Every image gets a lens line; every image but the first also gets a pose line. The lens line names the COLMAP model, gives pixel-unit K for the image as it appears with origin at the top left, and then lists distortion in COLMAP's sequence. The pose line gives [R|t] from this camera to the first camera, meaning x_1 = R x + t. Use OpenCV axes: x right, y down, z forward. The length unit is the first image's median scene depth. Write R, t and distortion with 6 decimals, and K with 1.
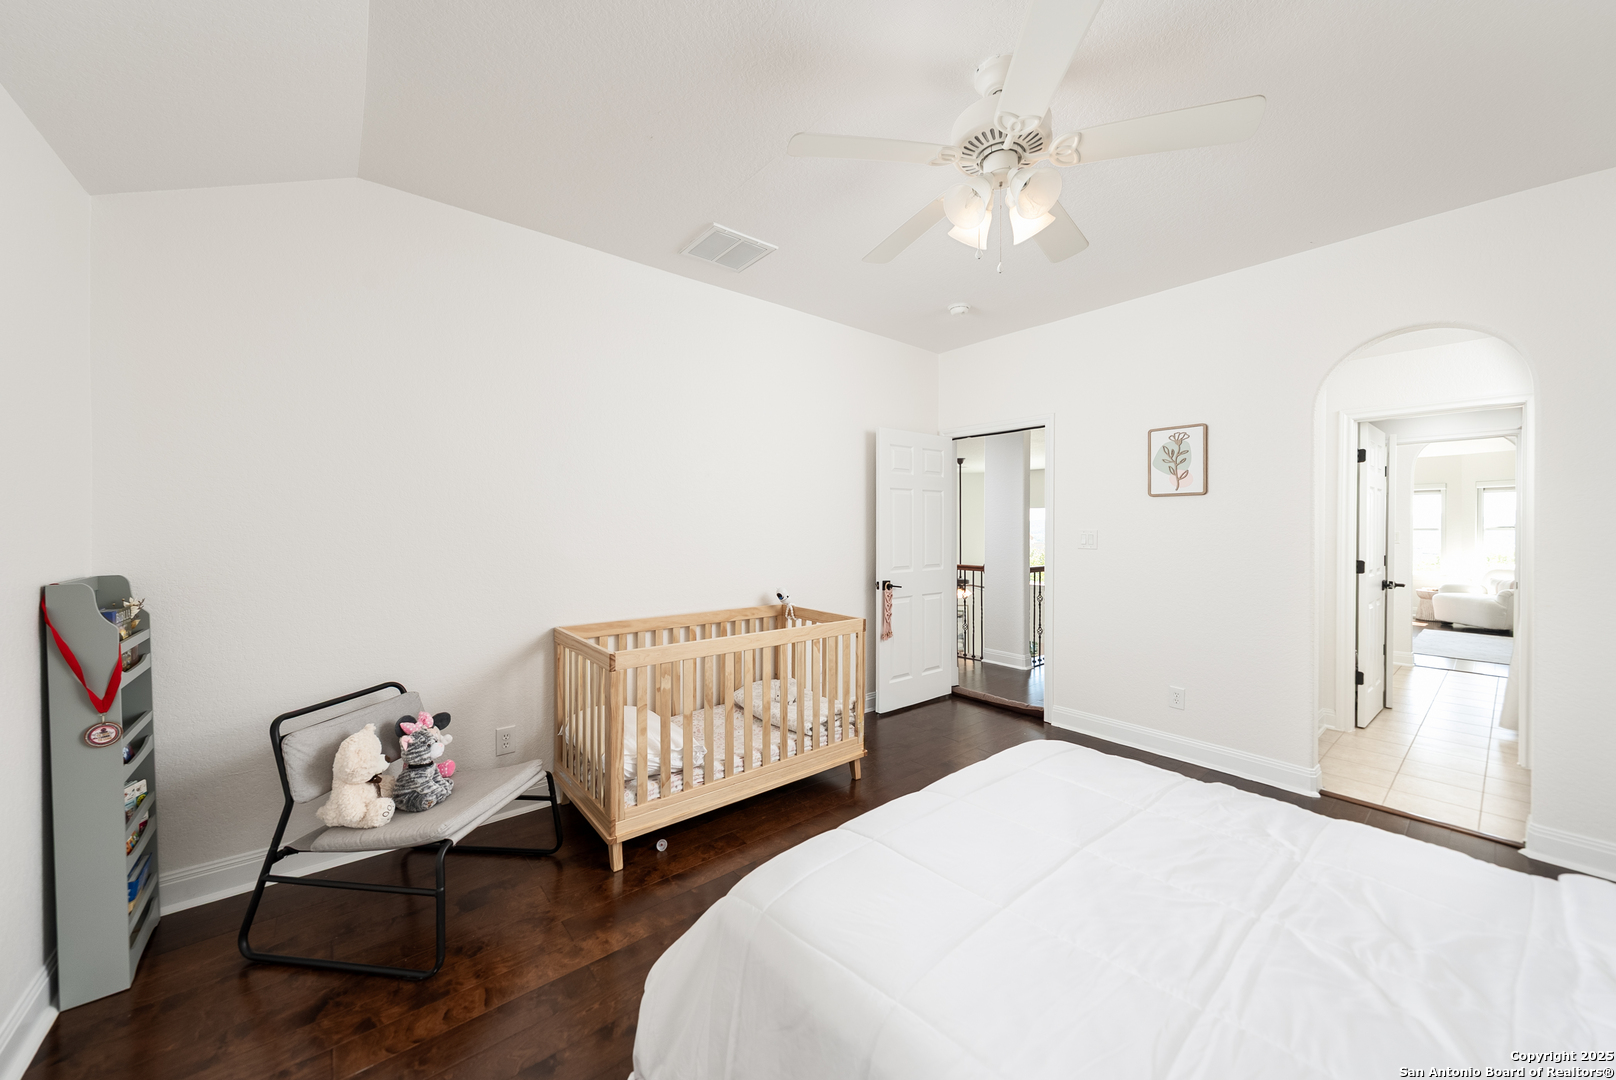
lens RADIAL K [[579.8, 0, 812.5], [0, 579.8, 534.8], [0, 0, 1]] dist [-0.000977, -0.000078]
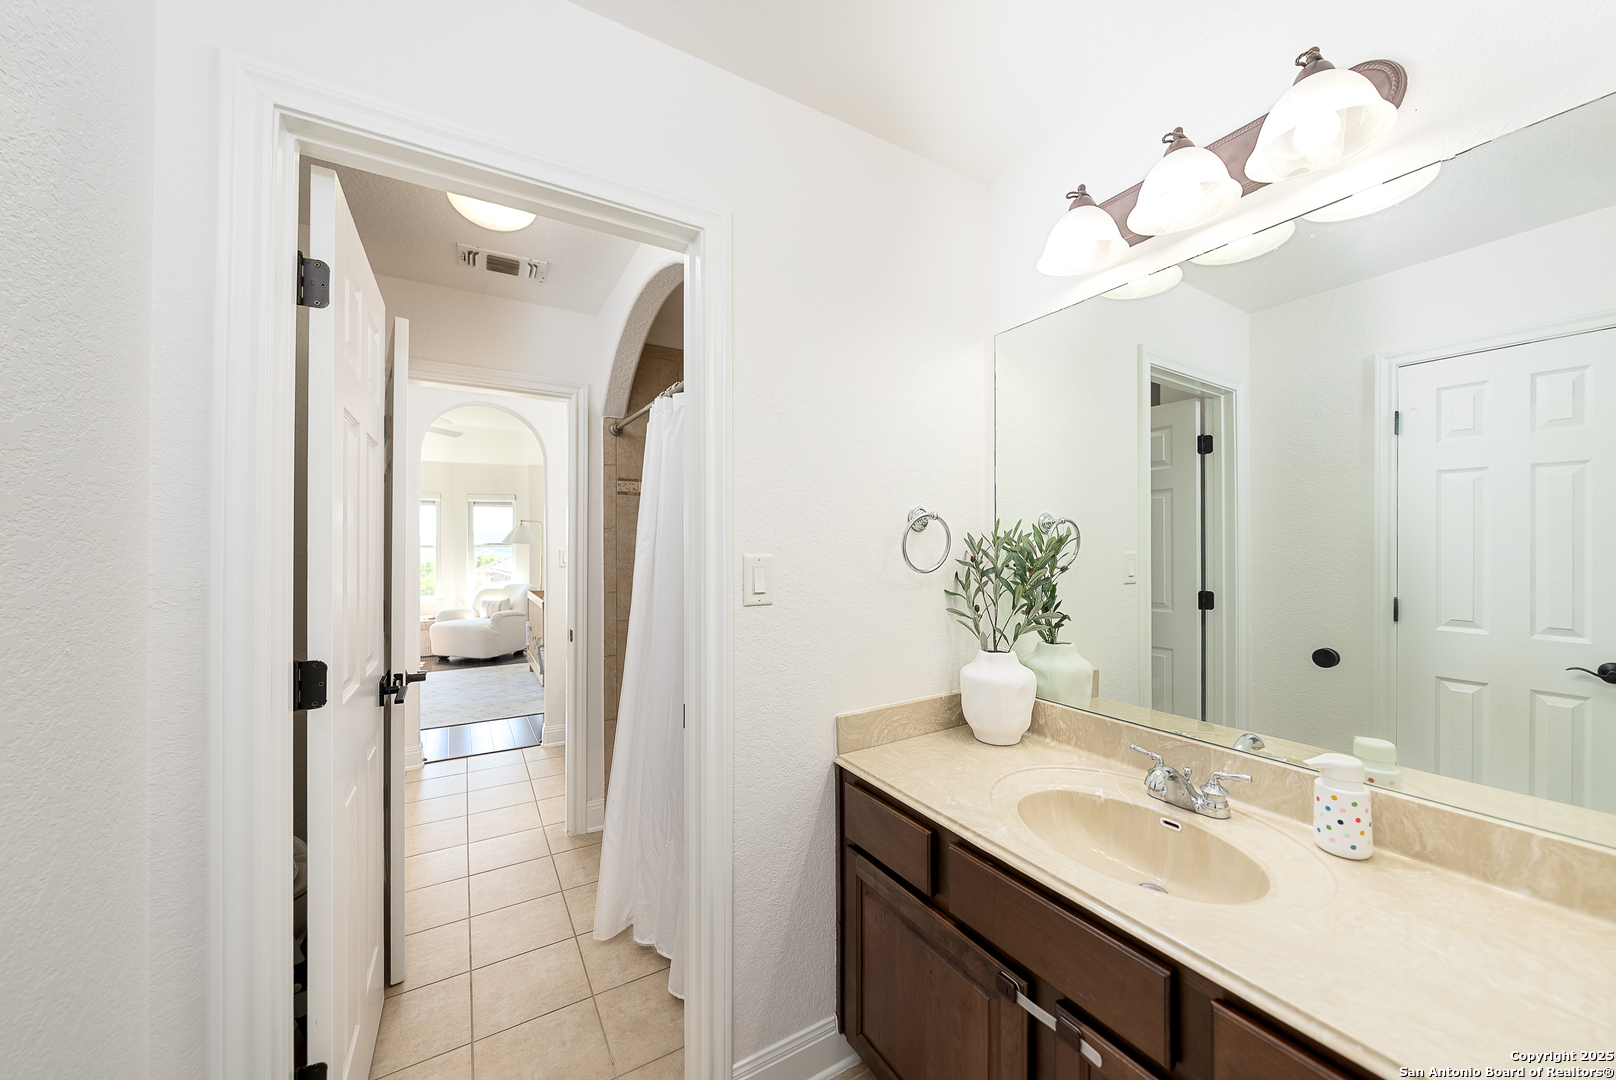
lens RADIAL K [[579.8, 0, 811.1], [0, 579.8, 543.3], [0, 0, 1]] dist [-0.000977, -0.000078]
pose [[0.148111, 0.007215, 0.988944, 0.343009], [0.003787, 0.999962, -0.007862, -0.005217], [-0.988964, 0.004909, 0.148078, 0.349930]]
